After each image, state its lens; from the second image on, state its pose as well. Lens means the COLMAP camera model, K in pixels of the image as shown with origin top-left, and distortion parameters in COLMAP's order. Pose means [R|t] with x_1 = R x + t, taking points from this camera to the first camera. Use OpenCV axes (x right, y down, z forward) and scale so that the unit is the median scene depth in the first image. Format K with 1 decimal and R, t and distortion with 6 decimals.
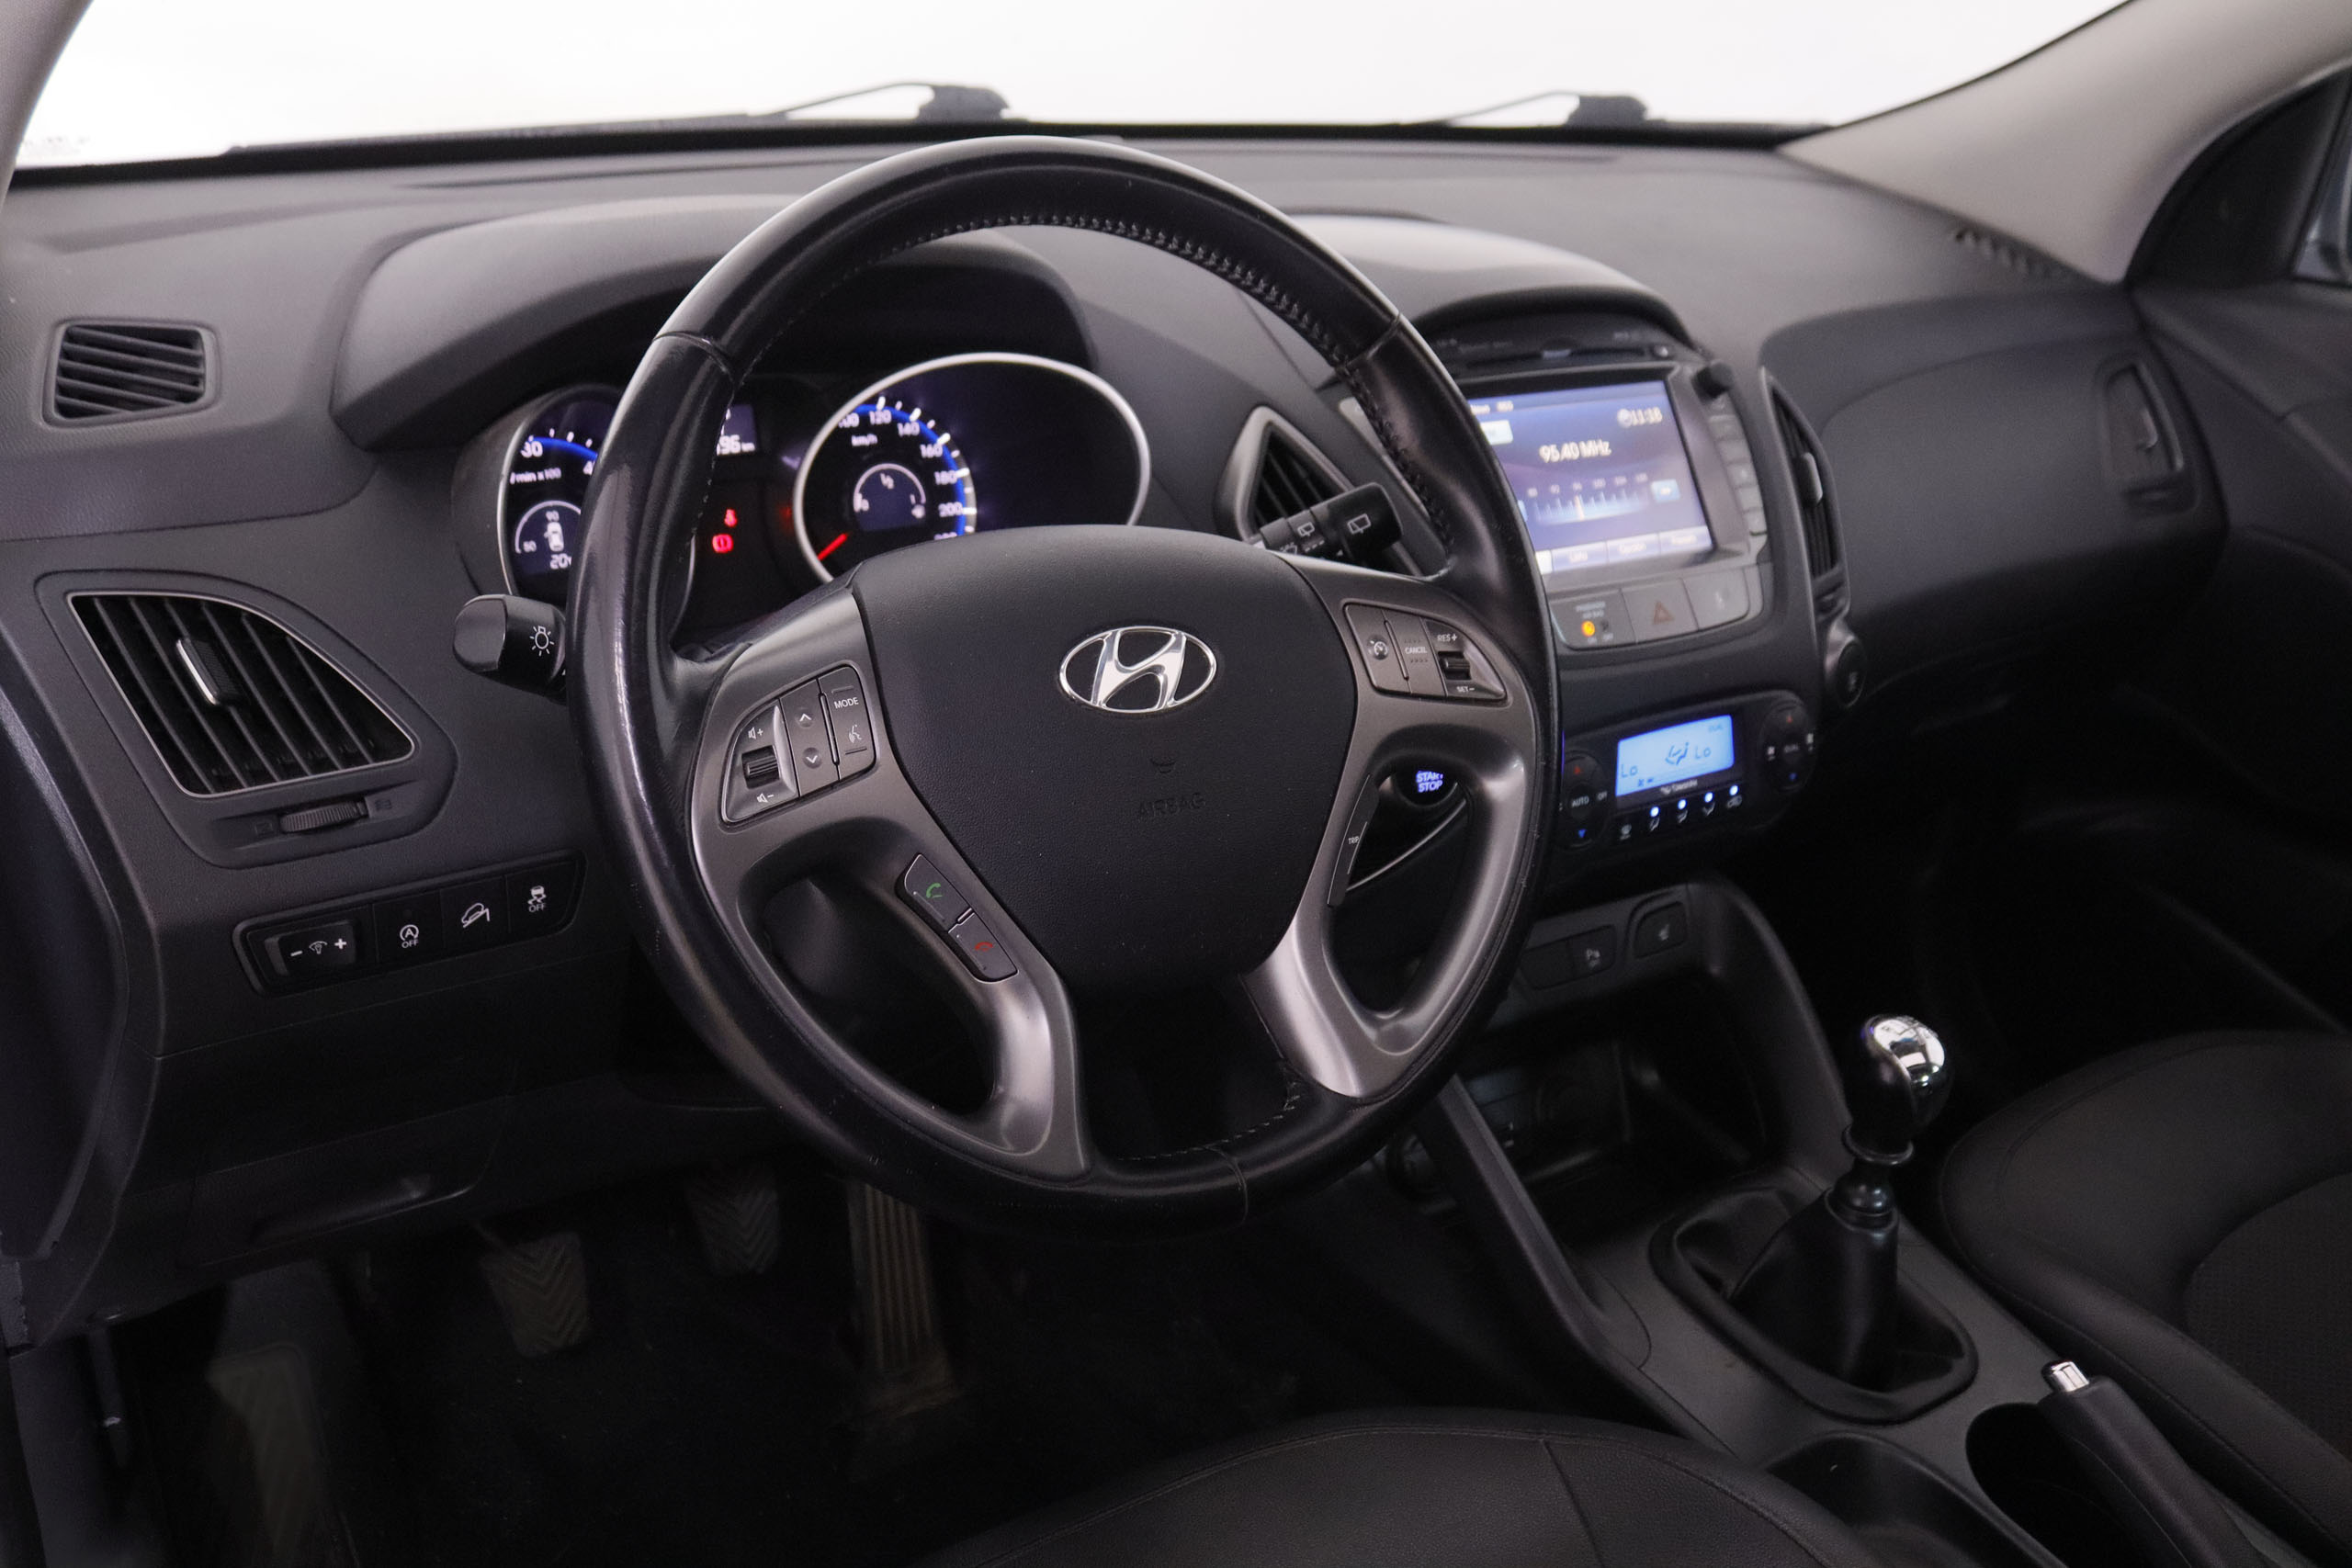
lens RADIAL K [[2089.3, 0, 1189.9], [0, 2089.3, 729.5], [0, 0, 1]] dist [-0.185098, 0.265588]
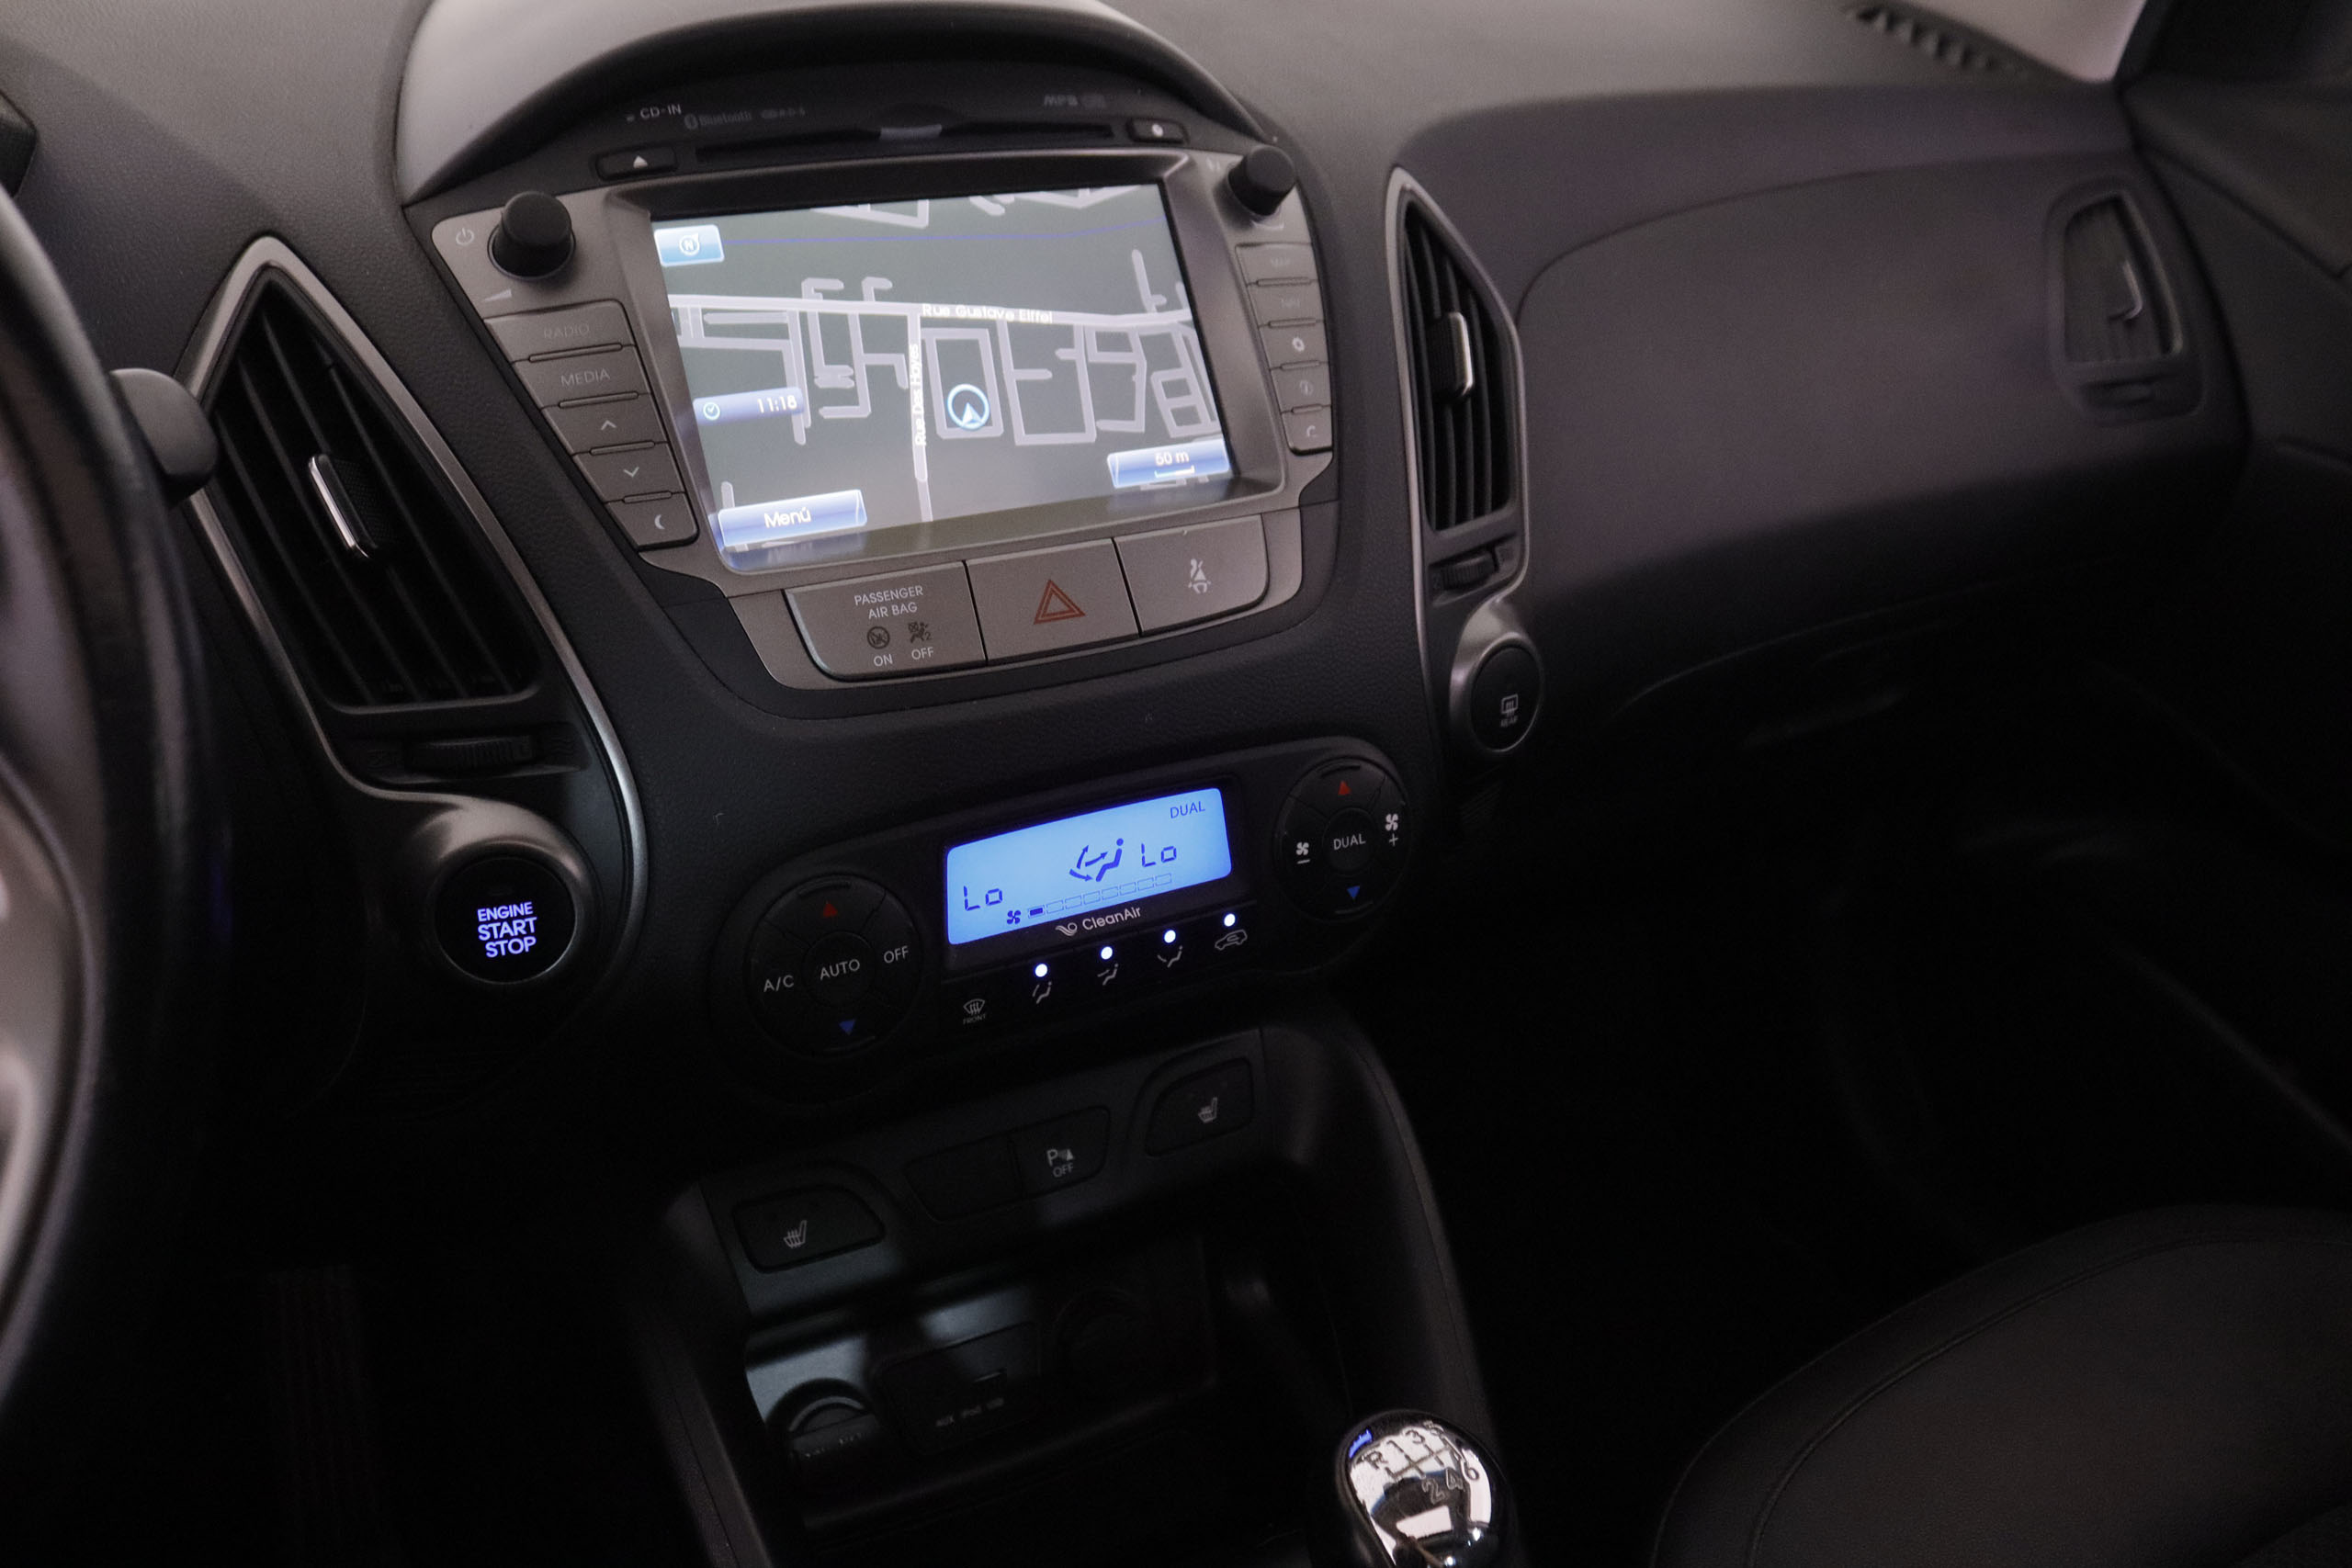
lens RADIAL K [[1925.7, 0, 1169.3], [0, 1925.7, 744.0], [0, 0, 1]] dist [-0.169258, 0.185441]
pose [[0.996293, 0.012045, -0.085181, 0.280055], [-0.006518, 0.997872, 0.064871, -0.048962], [0.085781, -0.064076, 0.994251, 0.471148]]
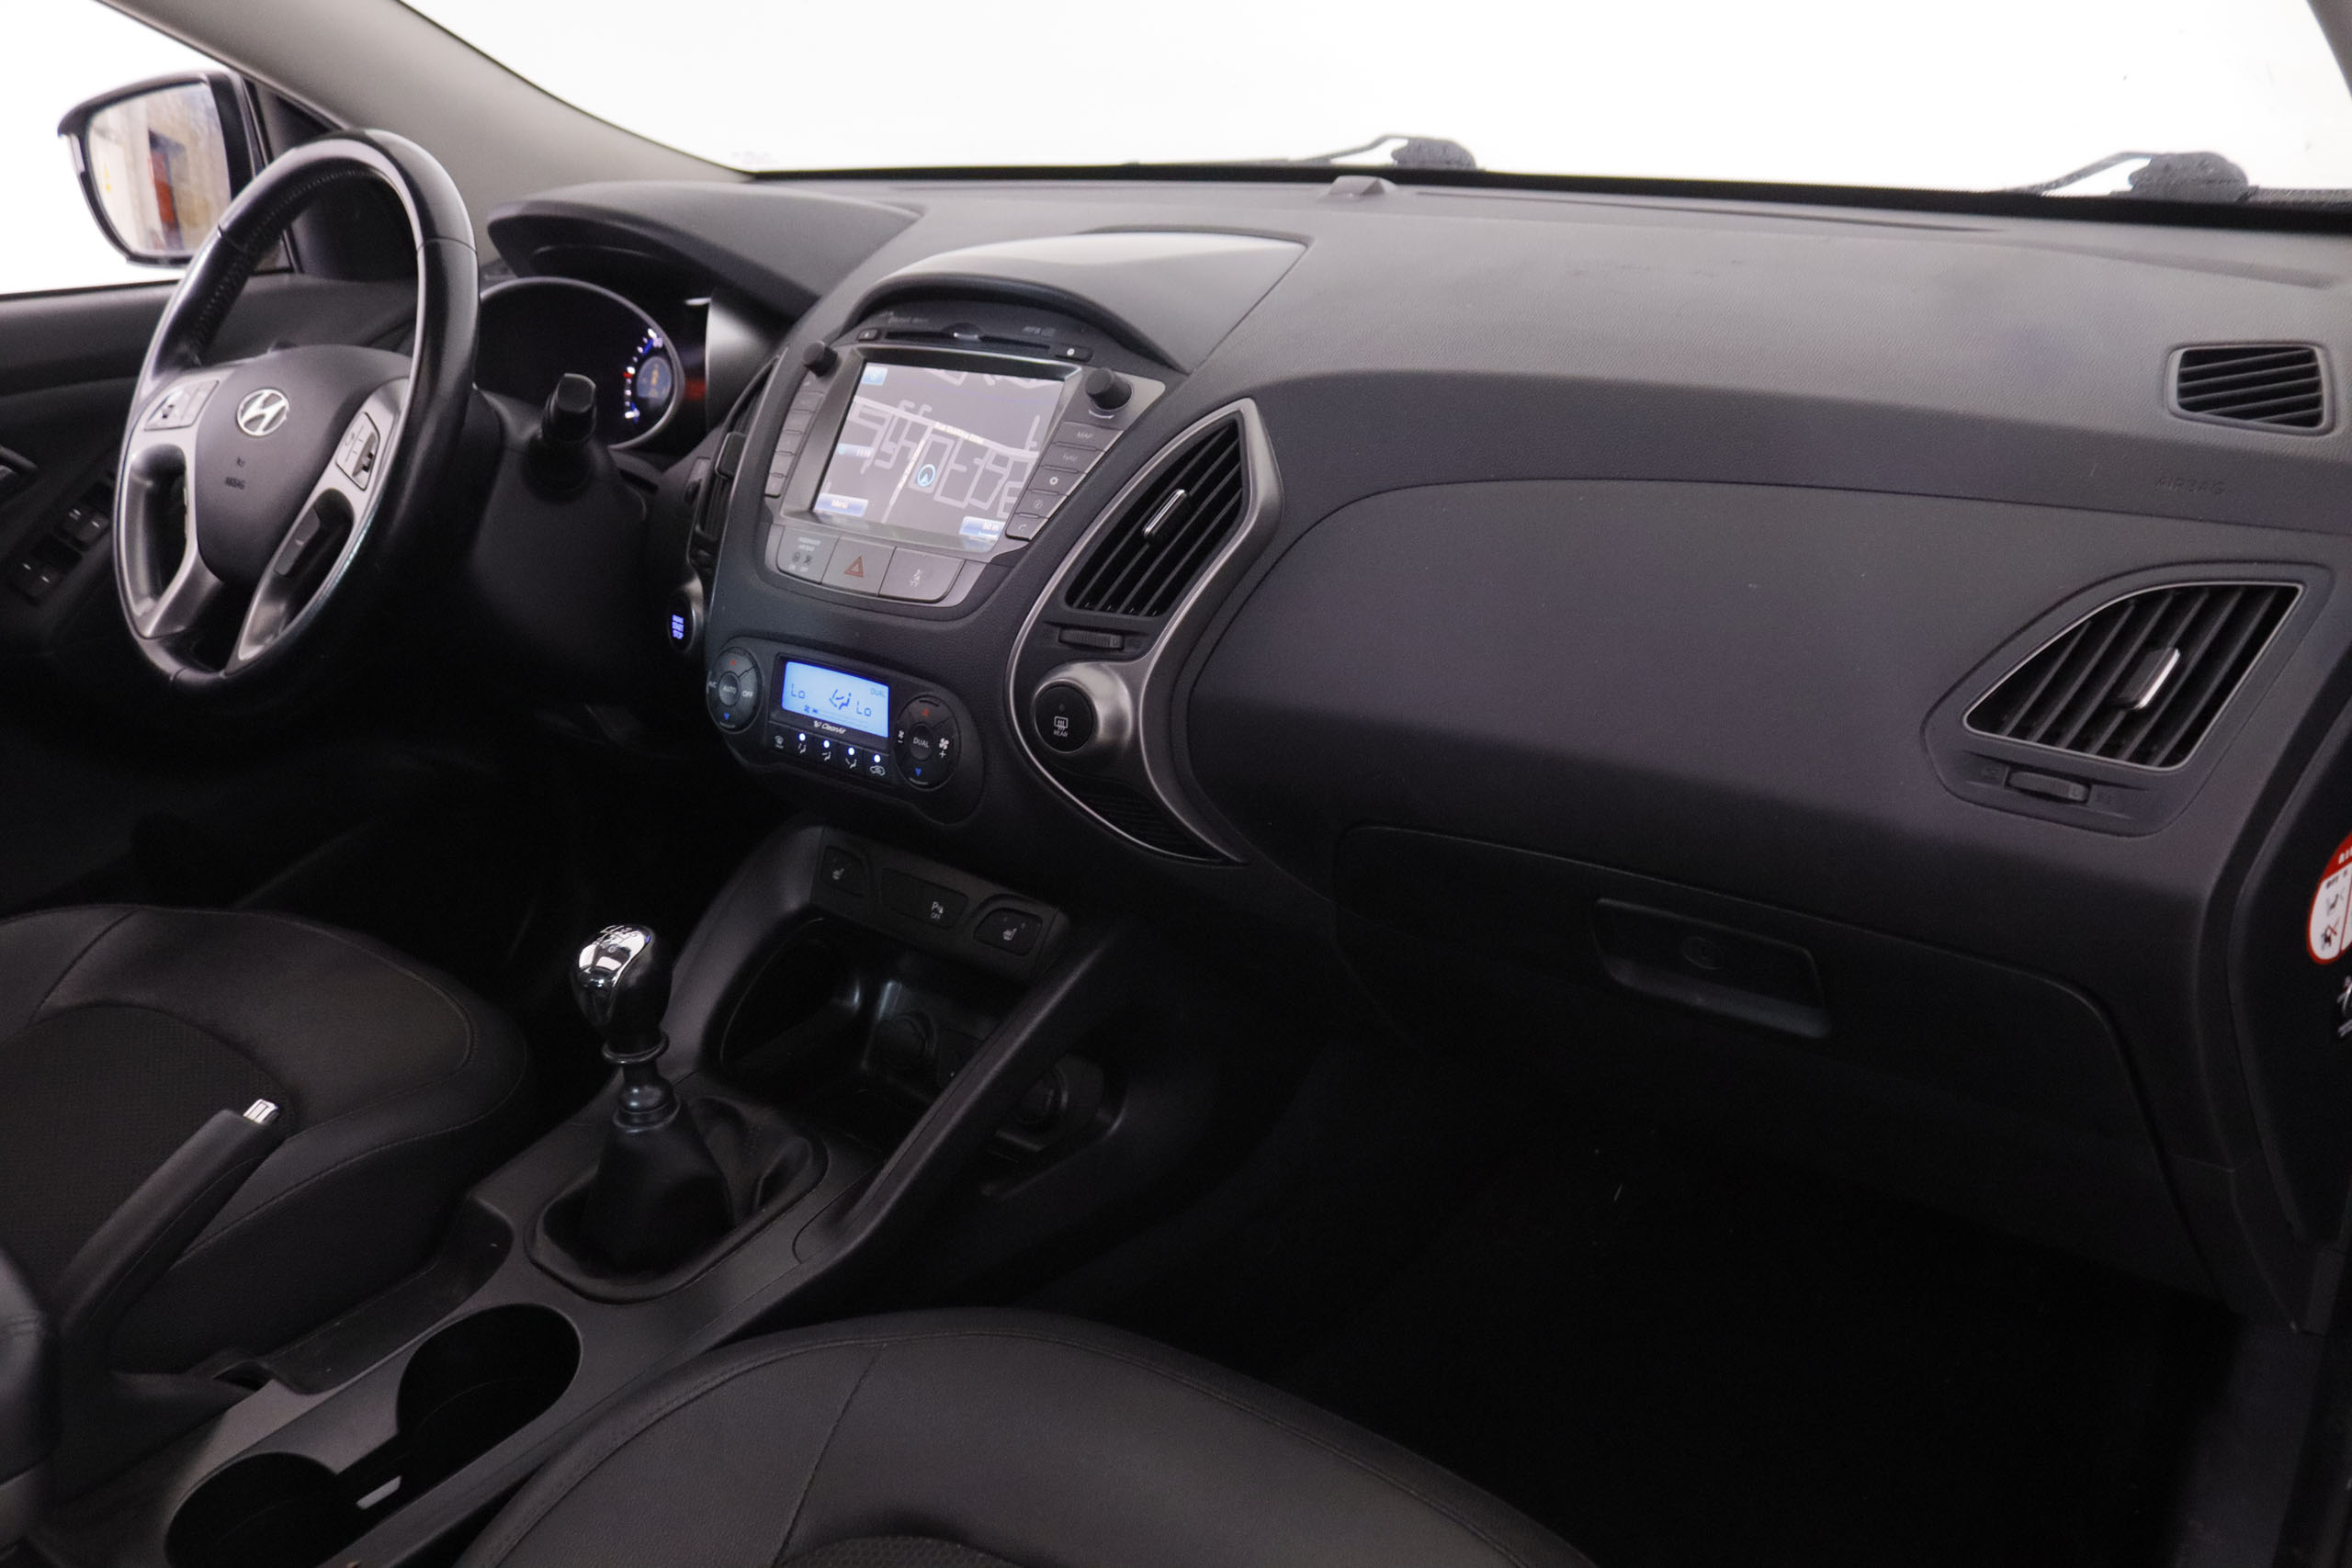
lens RADIAL K [[1925.7, 0, 1169.3], [0, 1925.7, 744.0], [0, 0, 1]] dist [-0.169258, 0.185441]
pose [[0.299848, 0.266680, -0.915955, 1.137629], [-0.310828, 0.935051, 0.170487, -0.178793], [0.901930, 0.233584, 0.363264, 0.752892]]
